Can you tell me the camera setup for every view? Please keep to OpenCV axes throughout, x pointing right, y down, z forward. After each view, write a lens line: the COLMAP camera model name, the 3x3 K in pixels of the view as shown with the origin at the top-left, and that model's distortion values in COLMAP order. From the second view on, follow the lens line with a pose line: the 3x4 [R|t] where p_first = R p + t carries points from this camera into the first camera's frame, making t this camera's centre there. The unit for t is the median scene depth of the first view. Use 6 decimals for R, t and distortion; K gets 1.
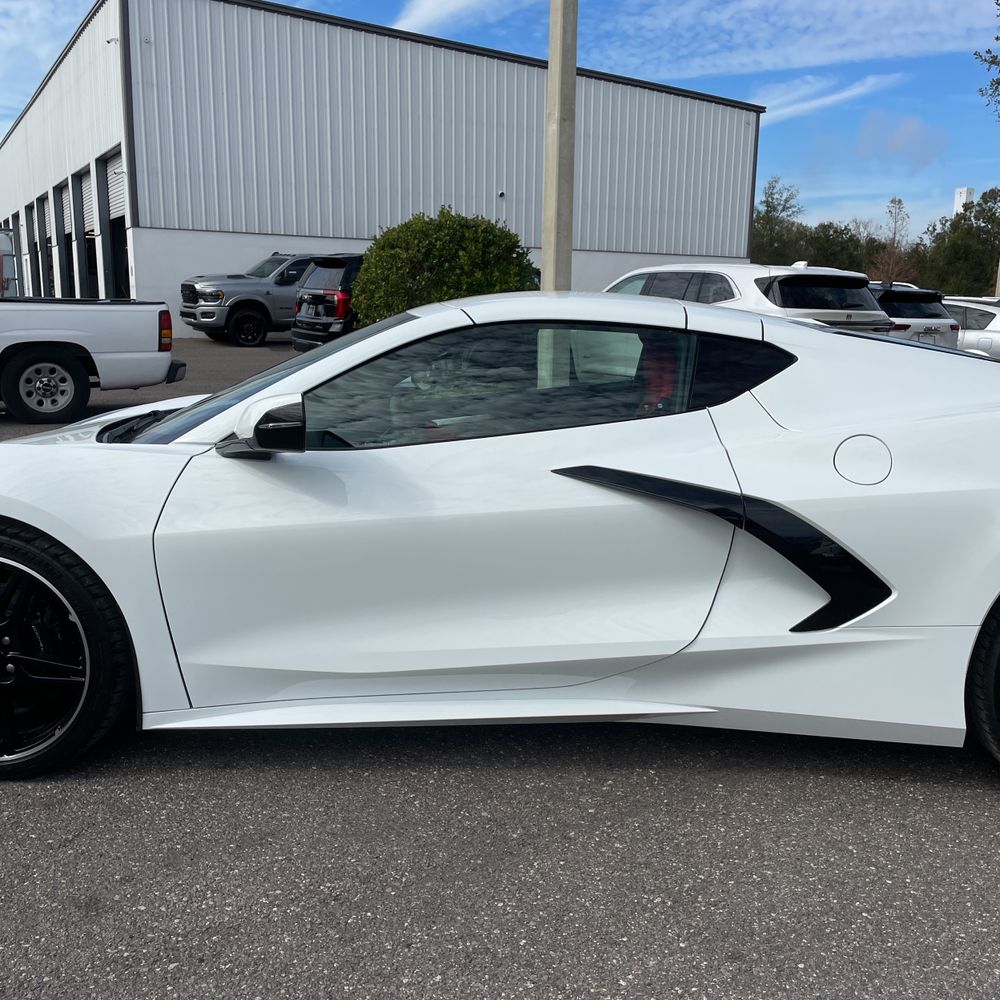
lens RADIAL K [[1006.4, 0, 510.2], [0, 1006.4, 495.8], [0, 0, 1]] dist [0.077530, -0.105768]
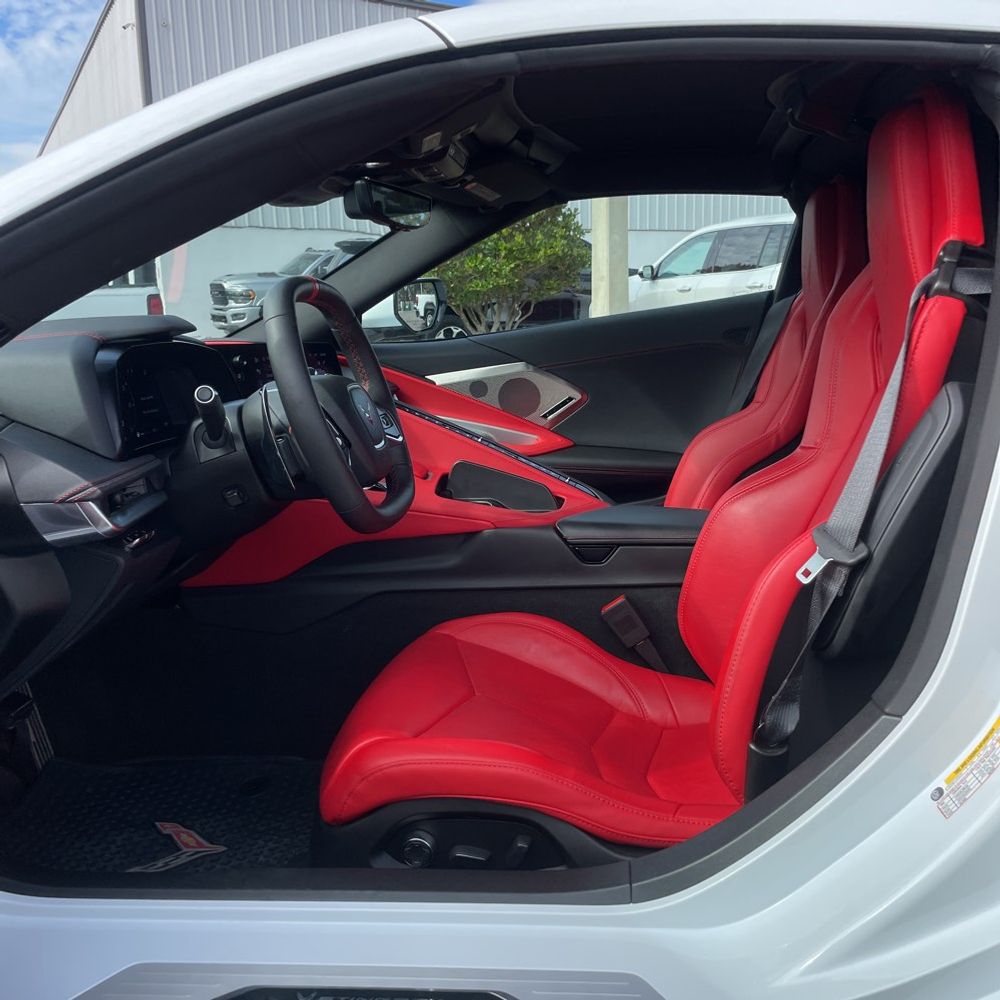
lens RADIAL K [[1006.4, 0, 510.2], [0, 1006.4, 495.8], [0, 0, 1]] dist [0.077530, -0.105768]
pose [[0.997944, -0.031672, -0.055719, 0.002200], [0.031279, 0.999479, -0.007910, 0.006750], [0.055940, 0.006151, 0.998415, 0.134303]]
